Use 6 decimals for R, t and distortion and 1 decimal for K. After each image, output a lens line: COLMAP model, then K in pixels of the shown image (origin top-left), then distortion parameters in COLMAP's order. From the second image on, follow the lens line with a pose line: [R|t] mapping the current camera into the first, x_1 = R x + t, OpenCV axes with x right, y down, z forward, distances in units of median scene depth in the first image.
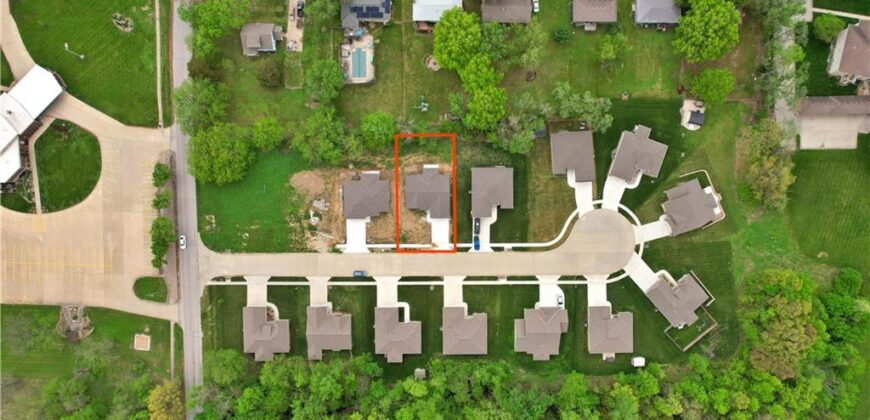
lens RADIAL K [[556.1, 0, 435.0], [0, 556.1, 210.0], [0, 0, 1]] dist [-0.077667, 0.063907]
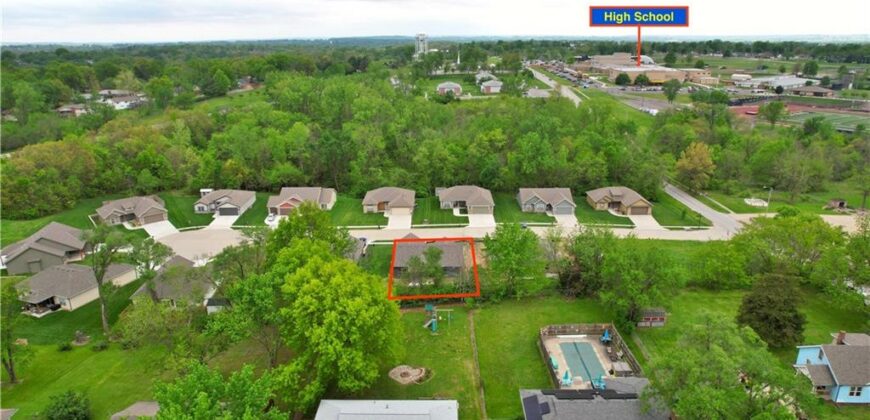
lens RADIAL K [[556.1, 0, 435.0], [0, 556.1, 210.0], [0, 0, 1]] dist [-0.077667, 0.063907]
pose [[-0.999763, 0.014909, 0.015870, -0.031049], [0.010272, -0.319678, 0.947470, -0.611994], [0.019200, 0.947409, 0.319449, 0.728854]]
